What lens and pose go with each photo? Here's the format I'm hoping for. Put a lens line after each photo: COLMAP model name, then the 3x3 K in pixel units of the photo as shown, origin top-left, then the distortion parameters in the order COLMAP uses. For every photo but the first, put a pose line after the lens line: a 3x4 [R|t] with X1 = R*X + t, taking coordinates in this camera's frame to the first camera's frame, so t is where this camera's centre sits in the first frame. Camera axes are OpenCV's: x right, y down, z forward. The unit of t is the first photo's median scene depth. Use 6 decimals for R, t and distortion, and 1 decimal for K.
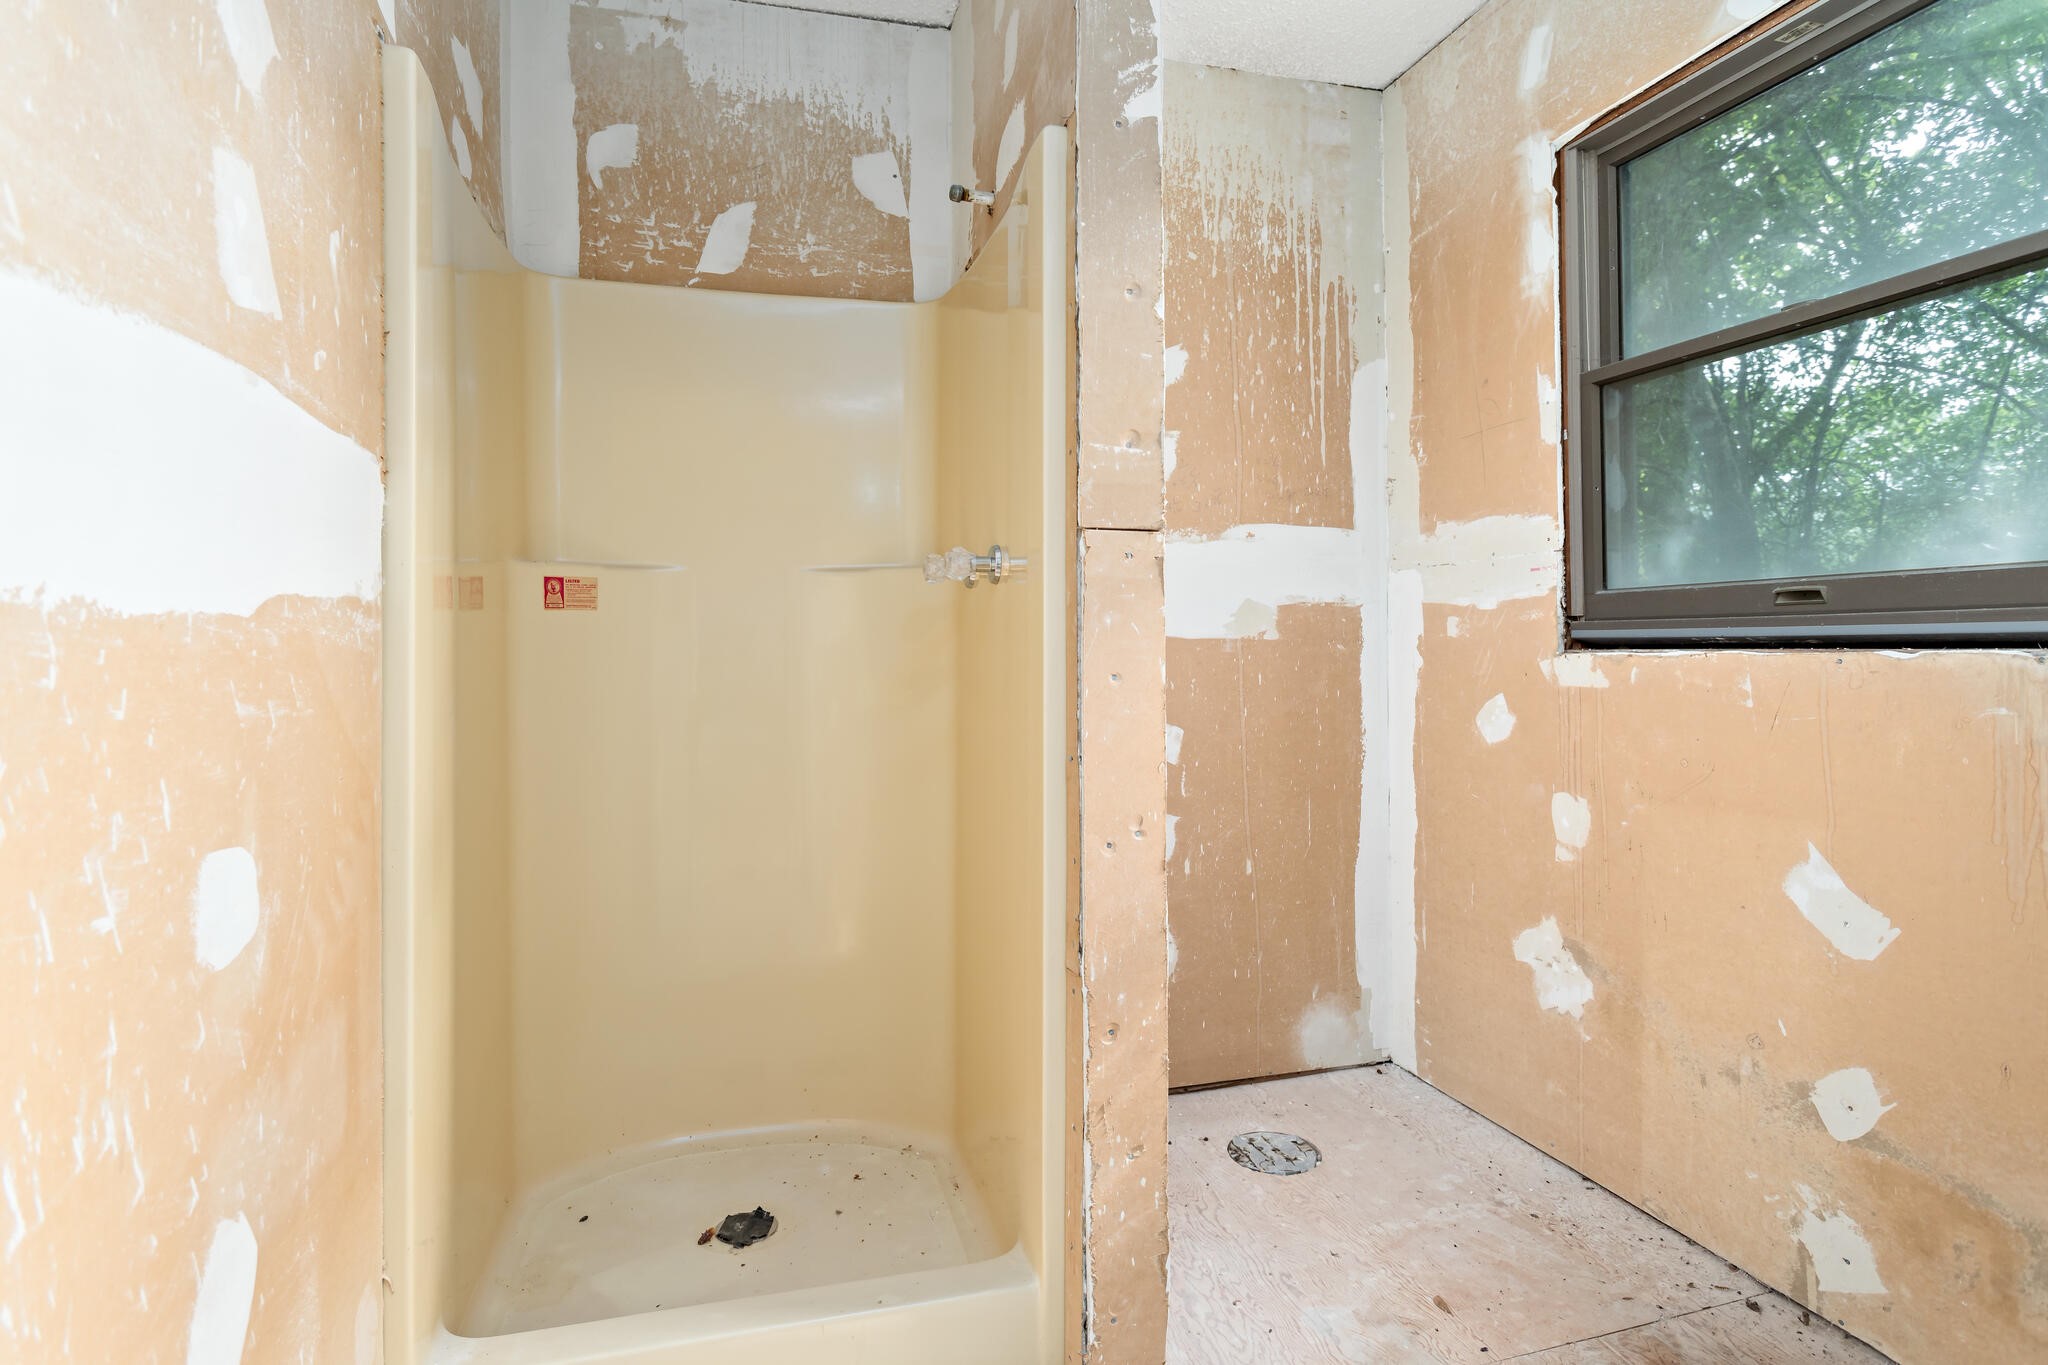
lens RADIAL K [[1126.2, 0, 1023.7], [0, 1126.2, 629.0], [0, 0, 1]] dist [-0.000994, -0.000043]
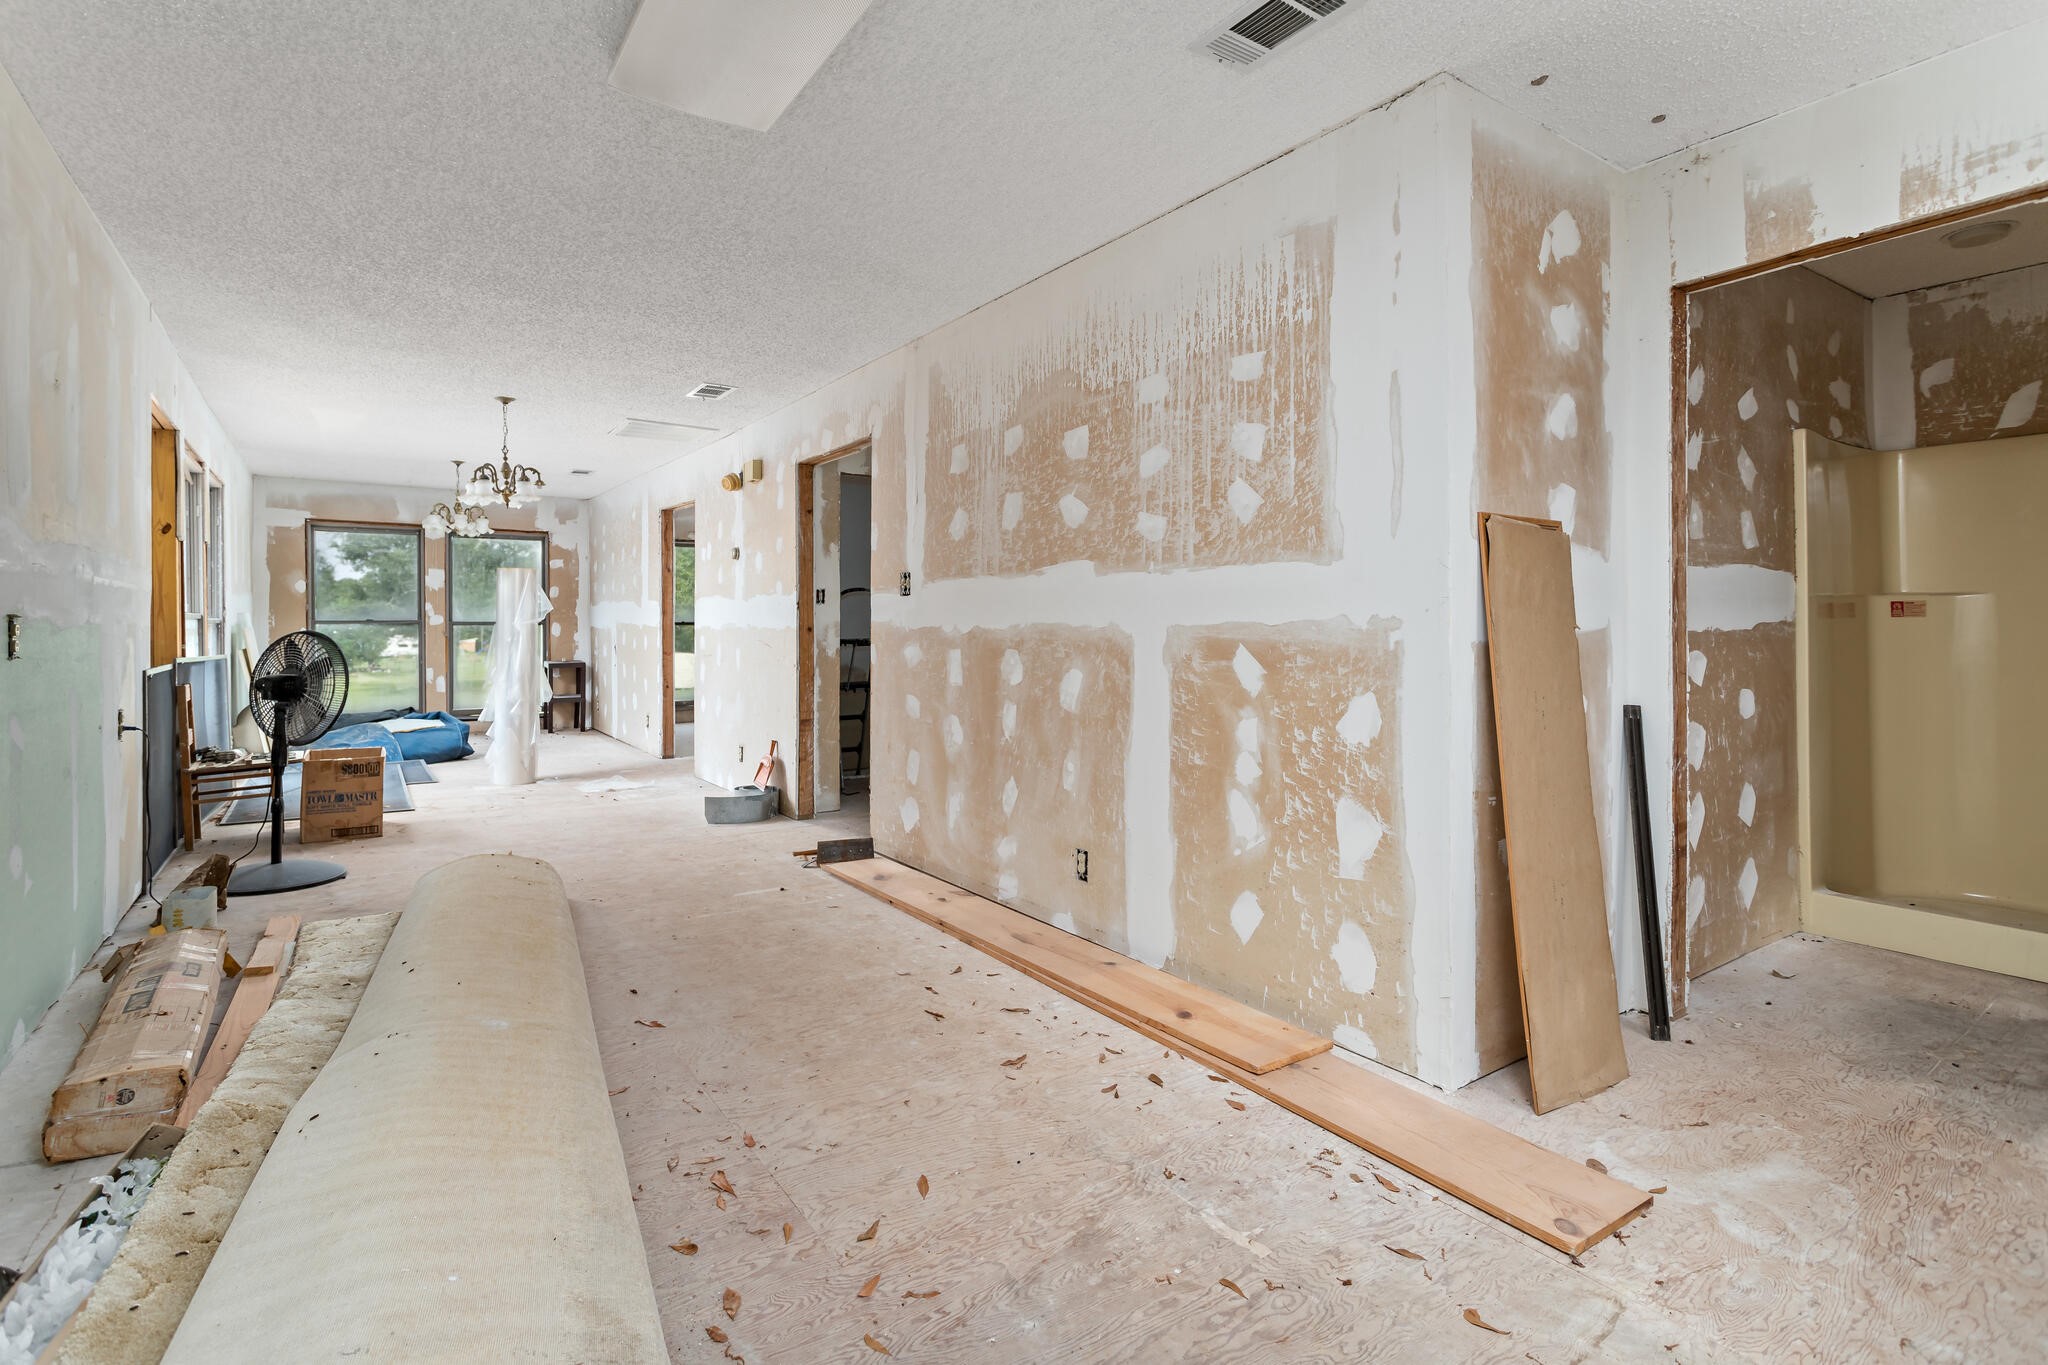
lens RADIAL K [[974.5, 0, 1022.5], [0, 974.5, 617.1], [0, 0, 1]] dist [-0.000324, -0.000008]
pose [[0.336981, -0.004835, -0.941499, 0.663524], [0.013448, 0.999910, -0.000321, -0.035739], [0.941415, -0.012553, 0.337015, -1.018541]]
